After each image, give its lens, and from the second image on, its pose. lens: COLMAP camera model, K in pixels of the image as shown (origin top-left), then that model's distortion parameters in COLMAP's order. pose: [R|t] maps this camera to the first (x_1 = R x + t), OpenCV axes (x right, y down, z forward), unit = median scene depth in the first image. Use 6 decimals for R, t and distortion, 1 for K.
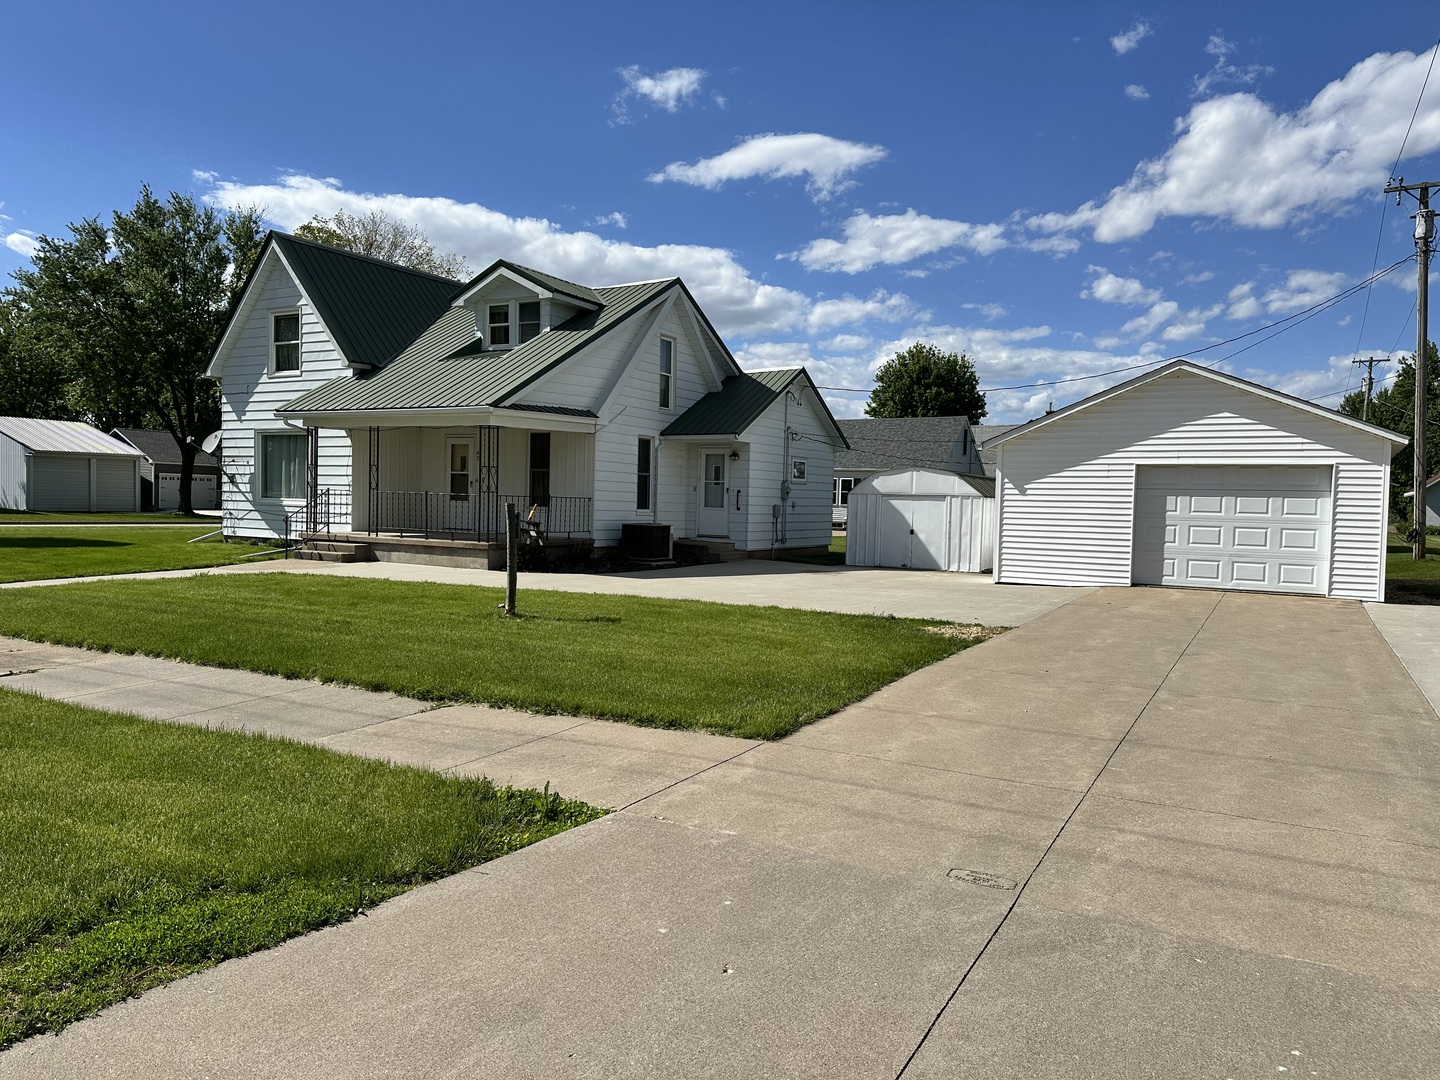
lens RADIAL K [[1016.9, 0, 722.4], [0, 1016.9, 533.8], [0, 0, 1]] dist [0.118530, -0.144485]
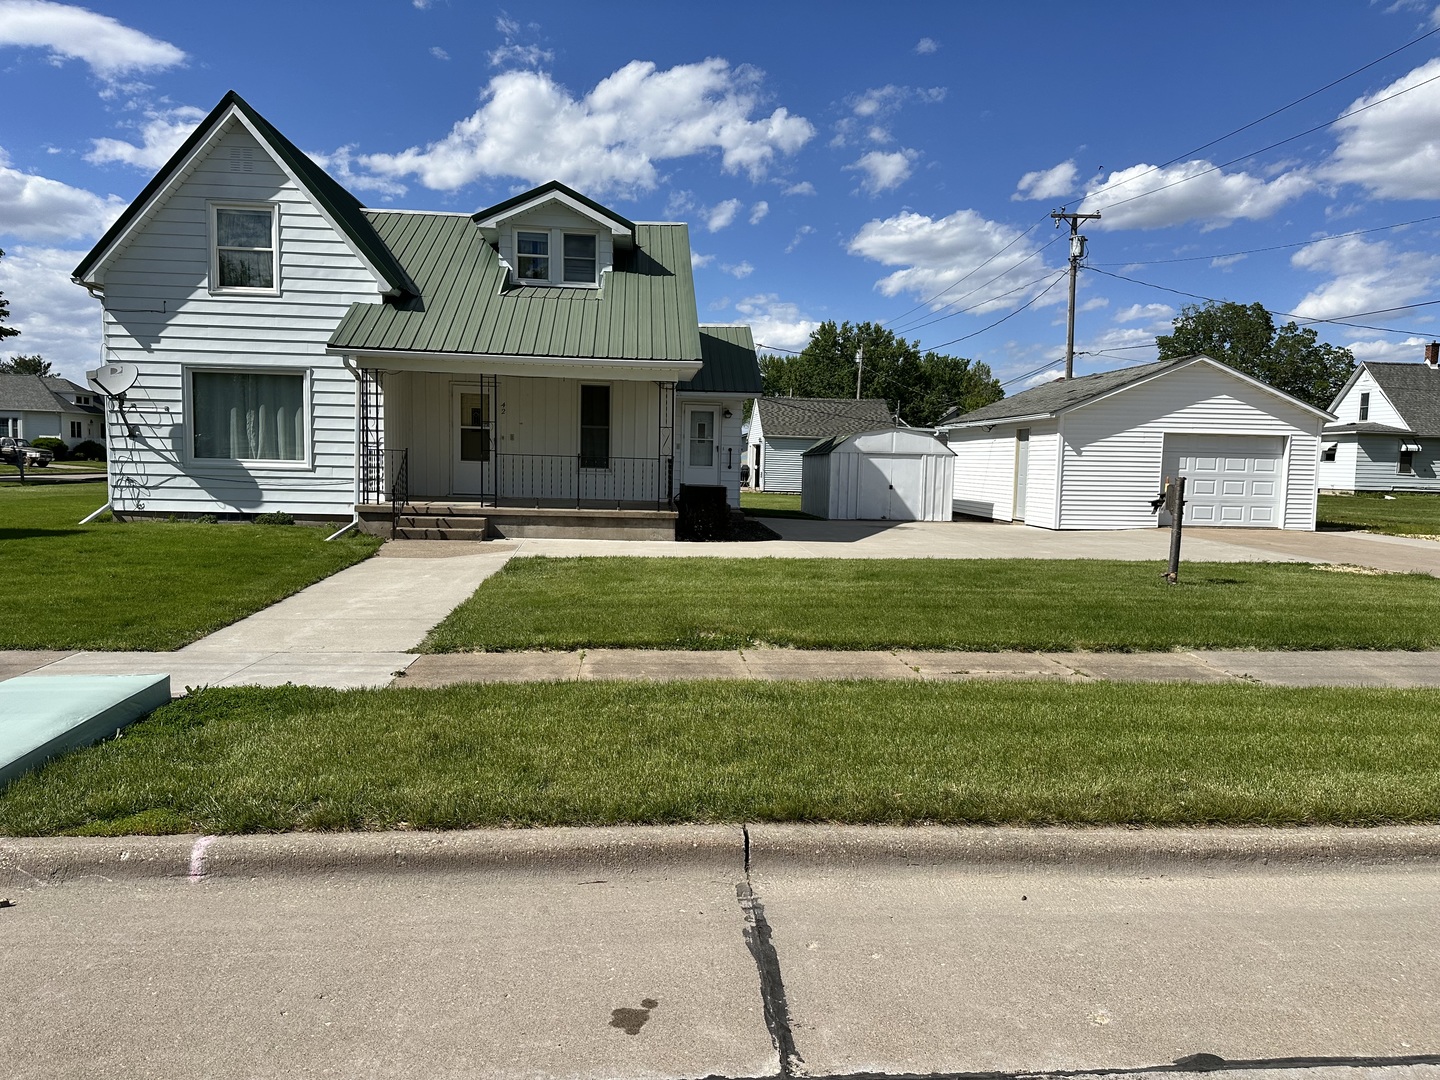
lens RADIAL K [[1010.4, 0, 725.9], [0, 1010.4, 547.2], [0, 0, 1]] dist [0.091287, -0.111418]
pose [[0.823464, -0.054728, 0.564723, -0.584722], [0.015540, 0.997139, 0.073974, -0.021023], [-0.567156, -0.052139, 0.821959, 0.195311]]
